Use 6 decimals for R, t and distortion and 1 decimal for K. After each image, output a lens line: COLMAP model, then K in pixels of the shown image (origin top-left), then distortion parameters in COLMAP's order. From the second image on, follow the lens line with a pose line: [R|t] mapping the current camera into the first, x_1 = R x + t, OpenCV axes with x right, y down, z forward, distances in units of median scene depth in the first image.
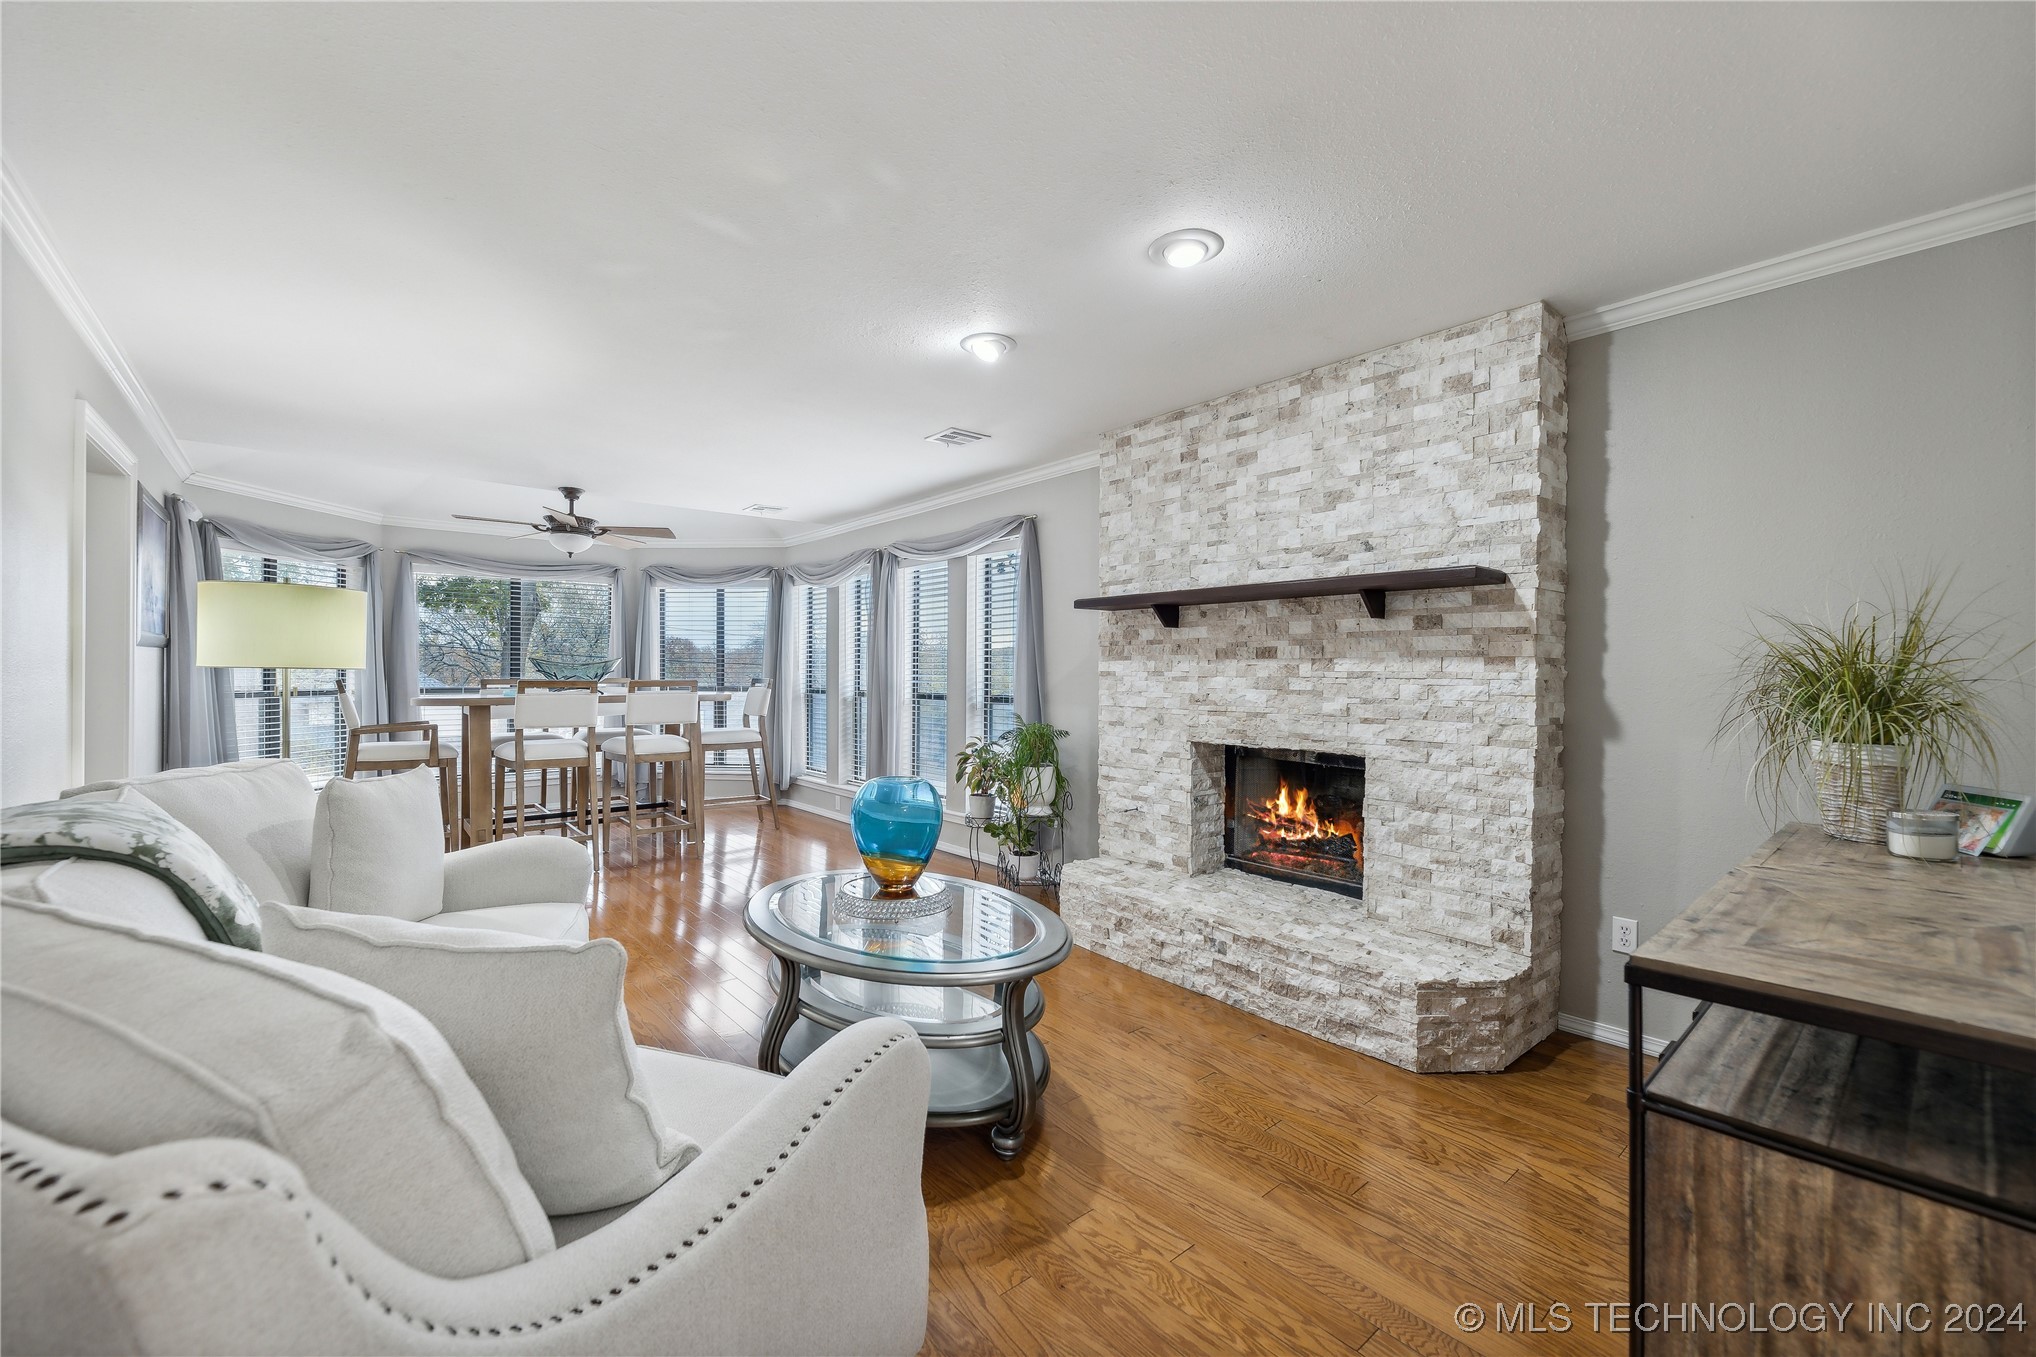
lens RADIAL K [[832.8, 0, 1018.0], [0, 832.8, 678.5], [0, 0, 1]] dist [0.000569, 0.000311]
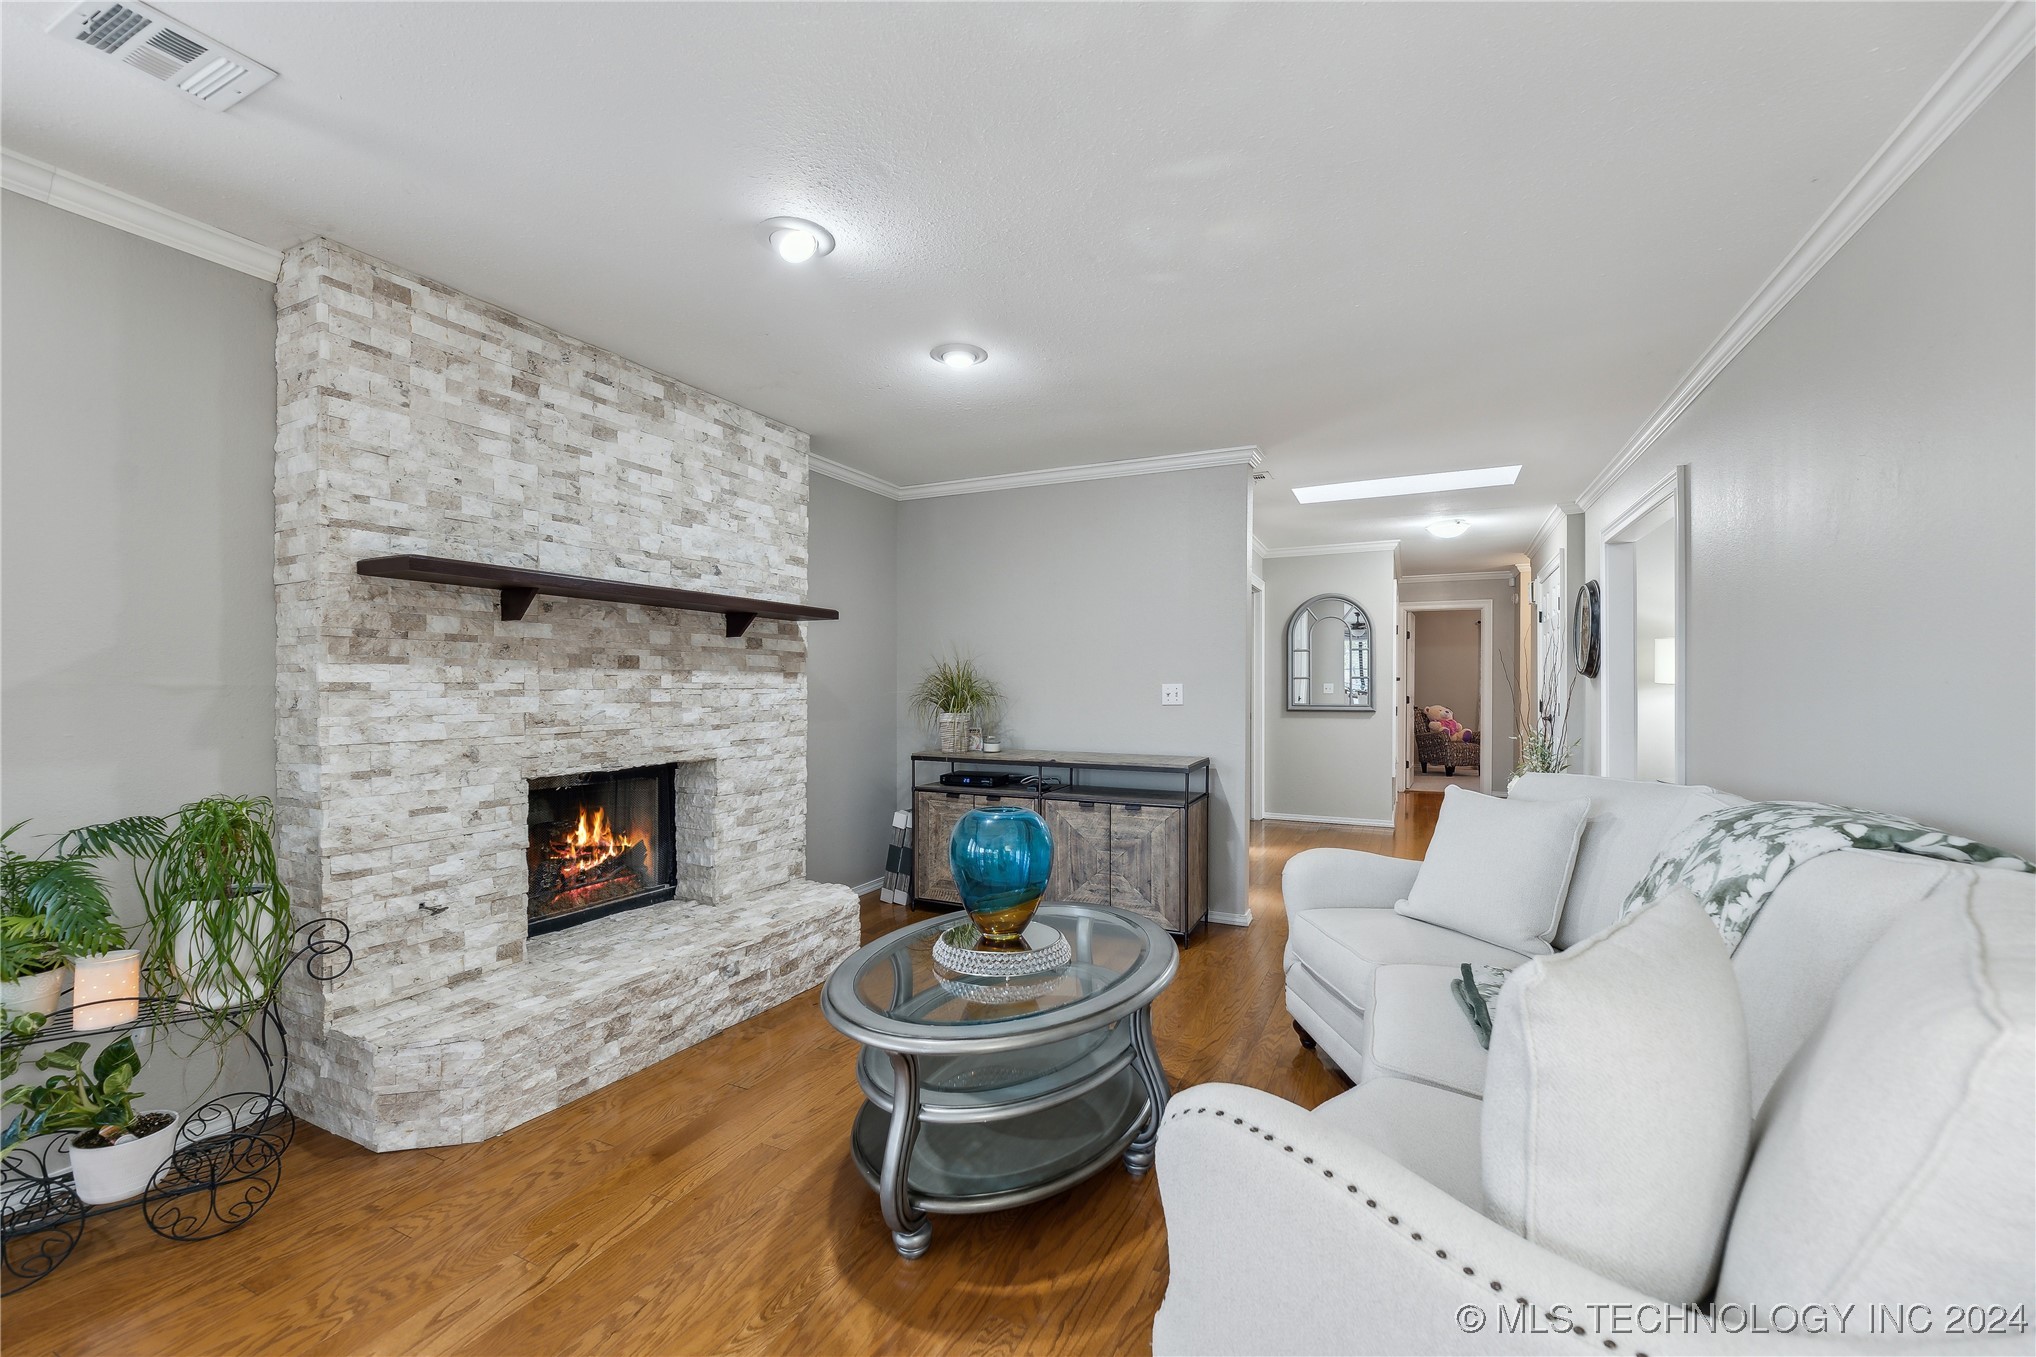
lens RADIAL K [[844.9, 0, 1011.2], [0, 844.9, 693.7], [0, 0, 1]] dist [0.000657, -0.000047]
pose [[-0.405899, -0.015256, 0.913791, -0.711234], [0.003417, 0.999828, 0.018210, -0.012117], [-0.913912, 0.010514, -0.405777, 1.008391]]
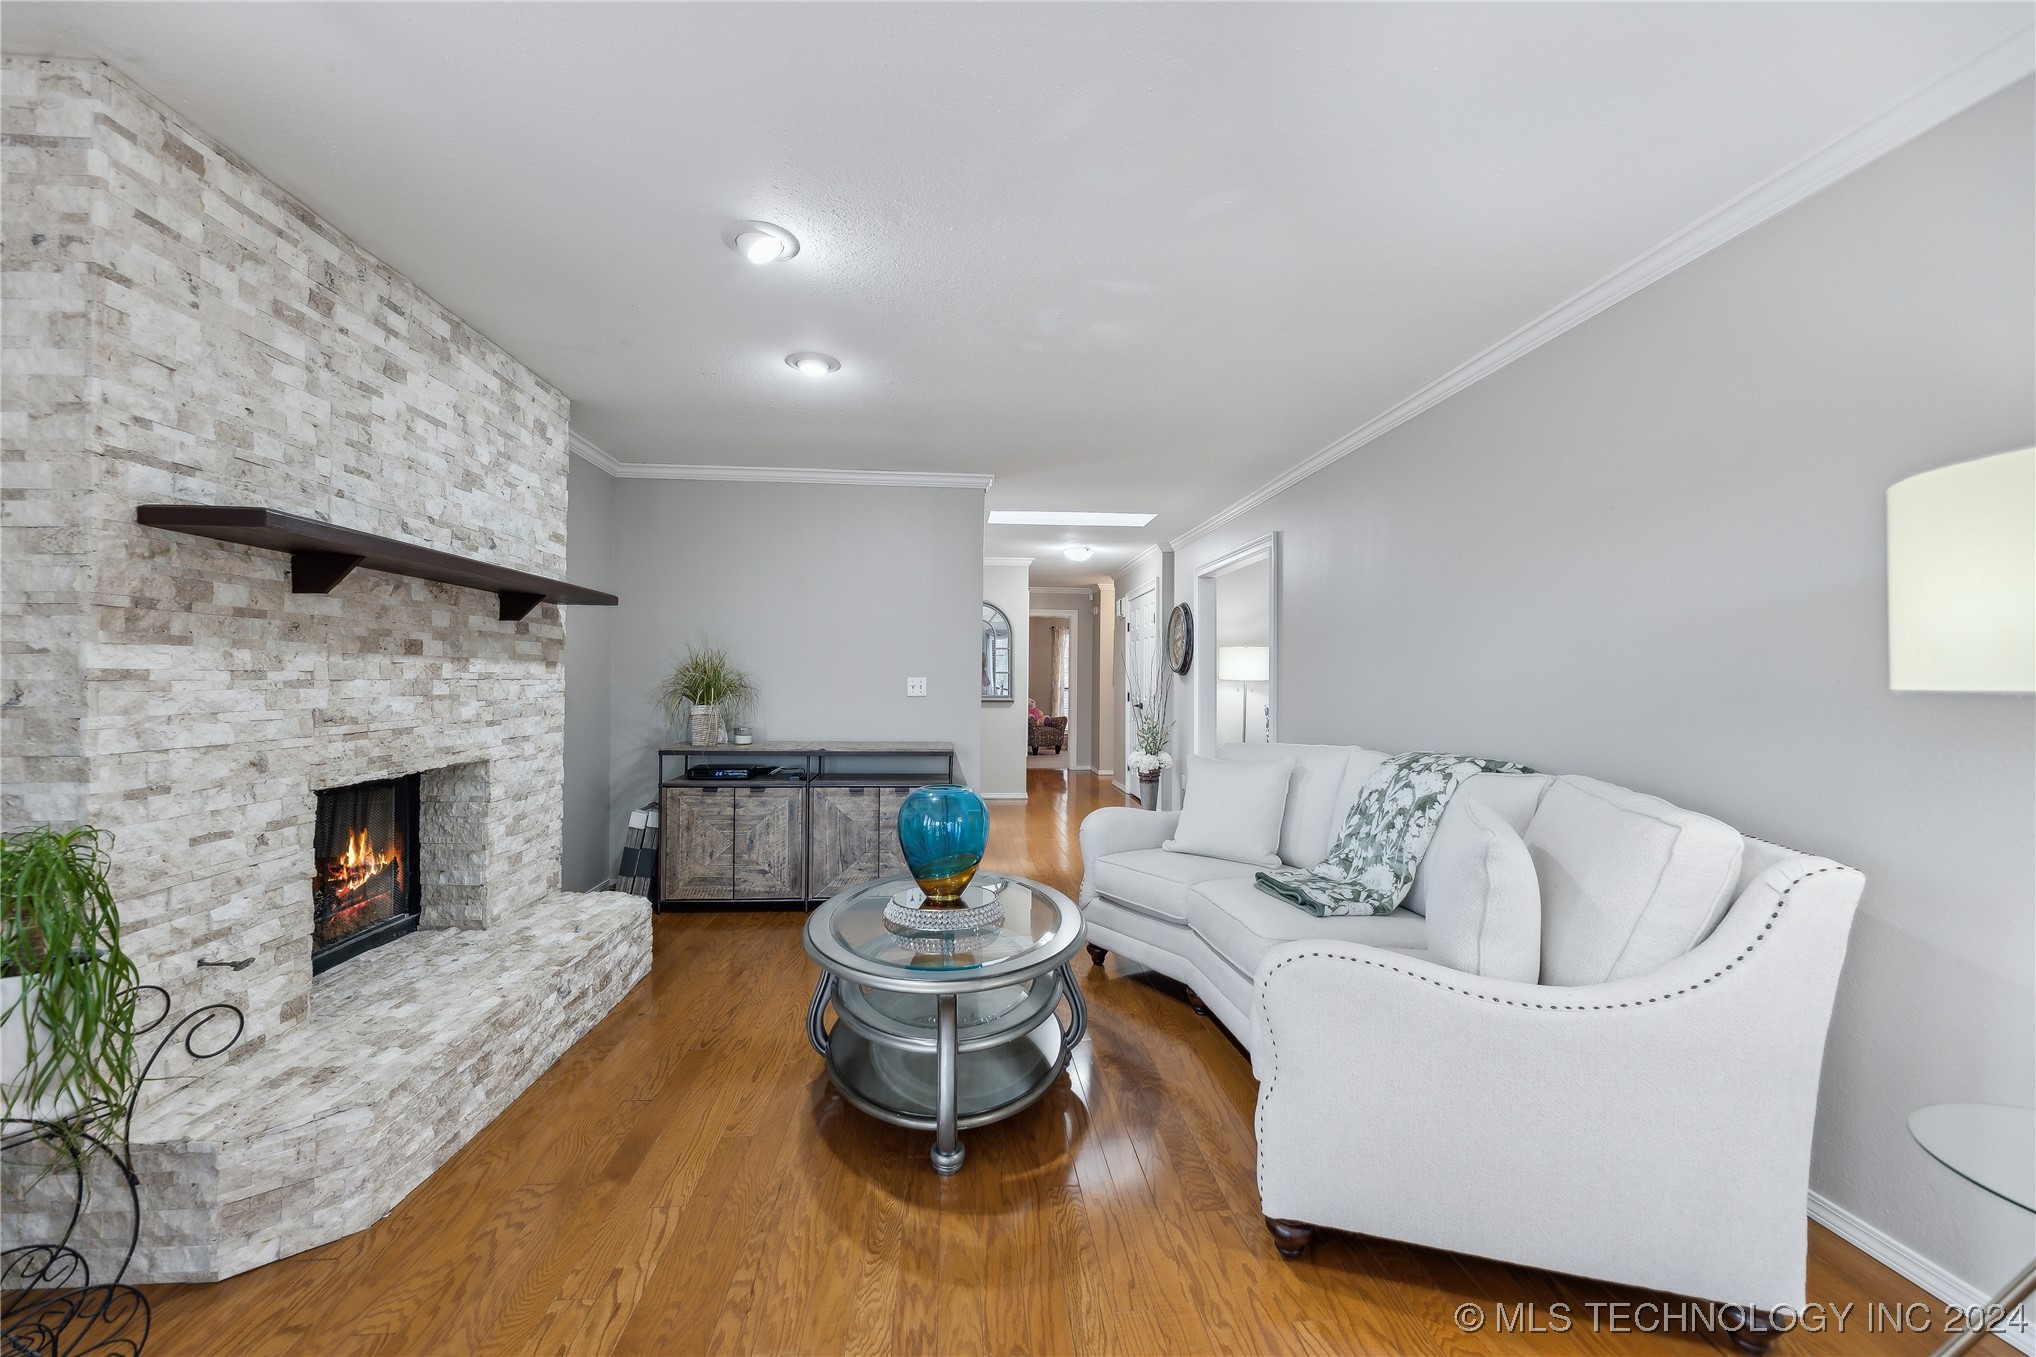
lens RADIAL K [[833.2, 0, 1018.8], [0, 833.2, 681.2], [0, 0, 1]] dist [-0.000590, 0.000219]
pose [[-0.815243, -0.014497, 0.578938, -0.592411], [-0.009624, 0.999888, 0.011485, -0.014306], [-0.579039, 0.003791, -0.815291, 1.317141]]
